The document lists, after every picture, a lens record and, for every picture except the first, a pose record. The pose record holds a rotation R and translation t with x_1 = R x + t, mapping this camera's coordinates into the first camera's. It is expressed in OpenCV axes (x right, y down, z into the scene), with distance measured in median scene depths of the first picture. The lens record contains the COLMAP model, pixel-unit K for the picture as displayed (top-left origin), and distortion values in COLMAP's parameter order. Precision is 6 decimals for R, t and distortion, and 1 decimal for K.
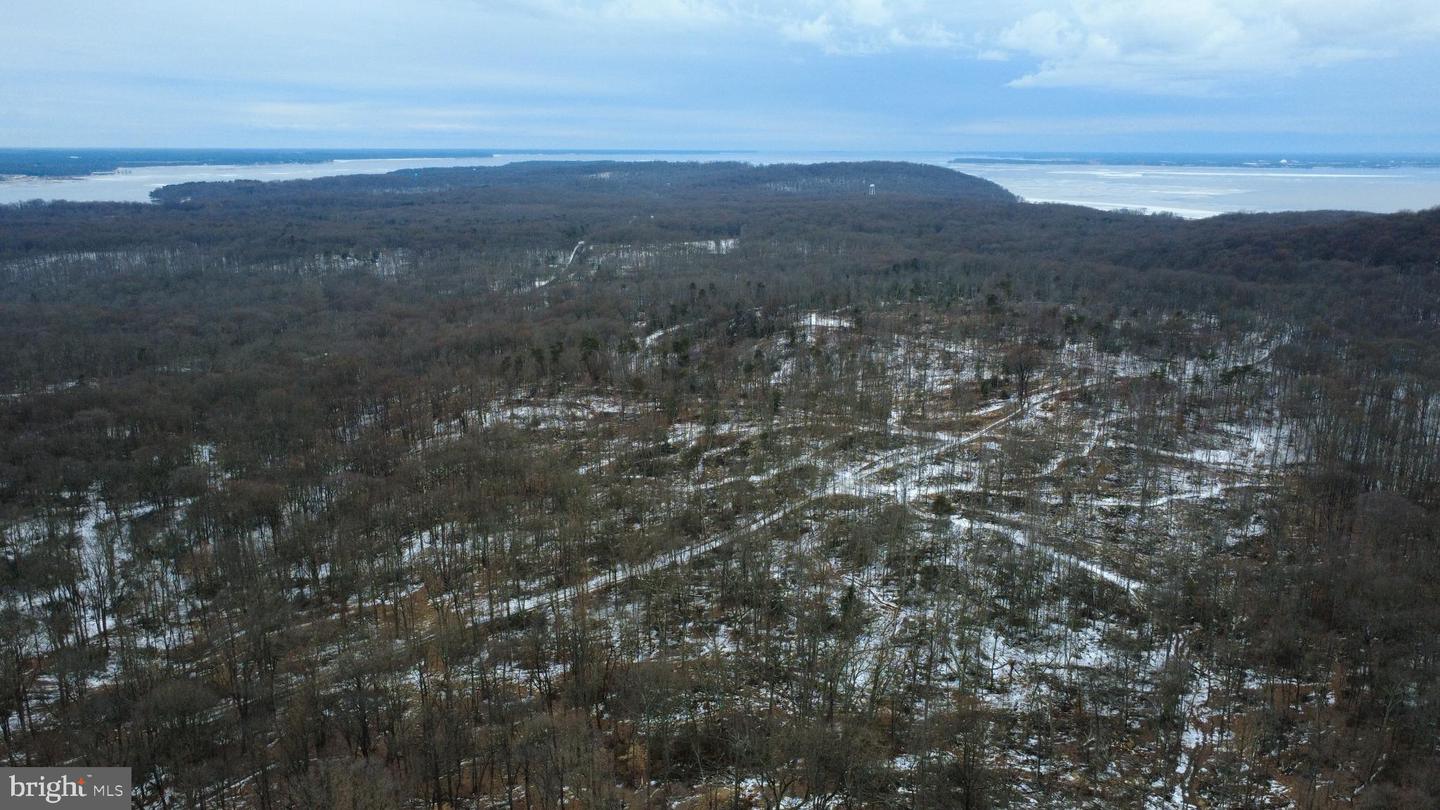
lens RADIAL K [[1045.7, 0, 718.3], [0, 1045.7, 399.5], [0, 0, 1]] dist [0.000015, 0.005195]
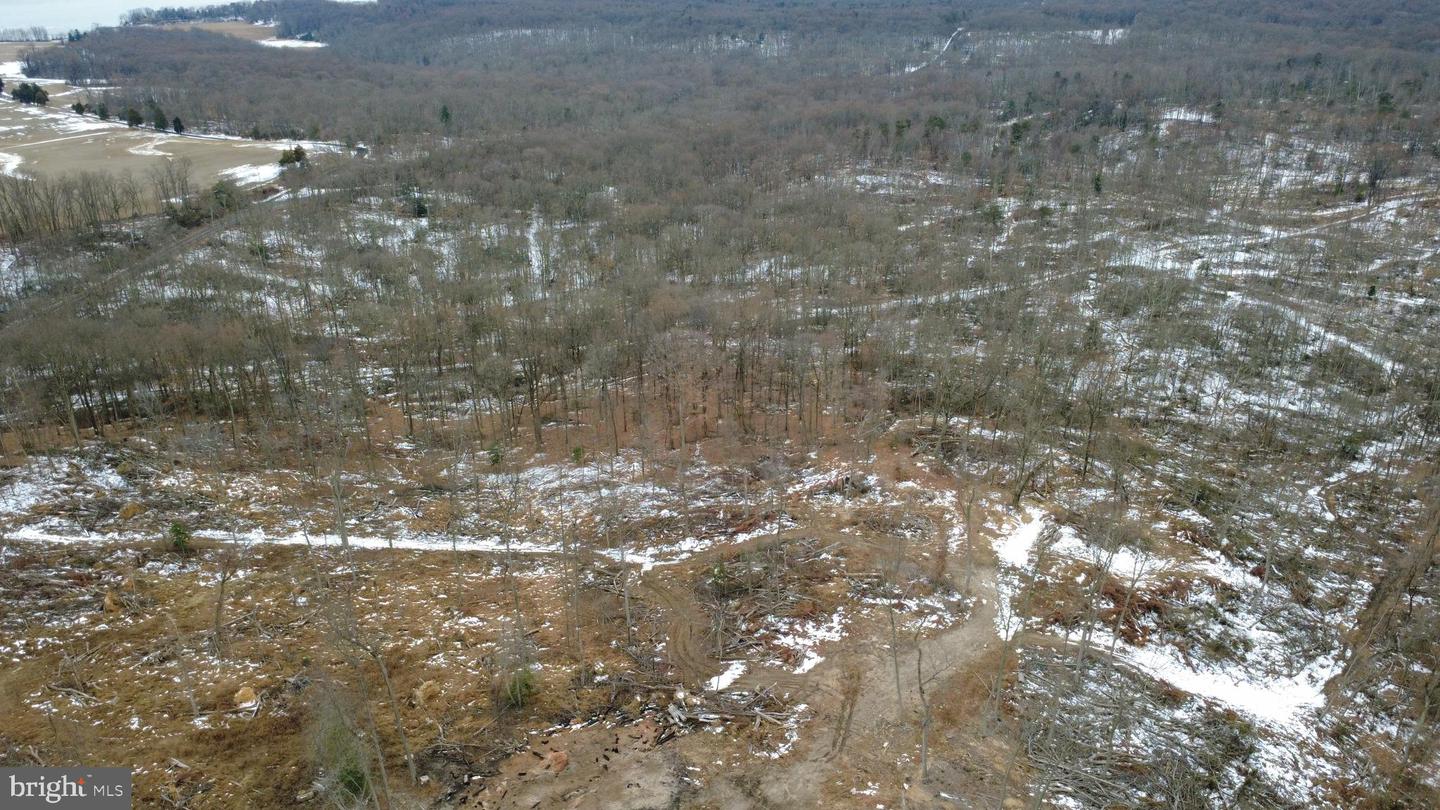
lens RADIAL K [[1044.1, 0, 718.1], [0, 1044.1, 399.3], [0, 0, 1]] dist [-0.001546, 0.005807]
pose [[0.935840, 0.136130, -0.325073, 0.055514], [-0.072425, 0.976986, 0.200631, 0.025439], [0.344903, -0.164215, 0.924162, -0.120798]]
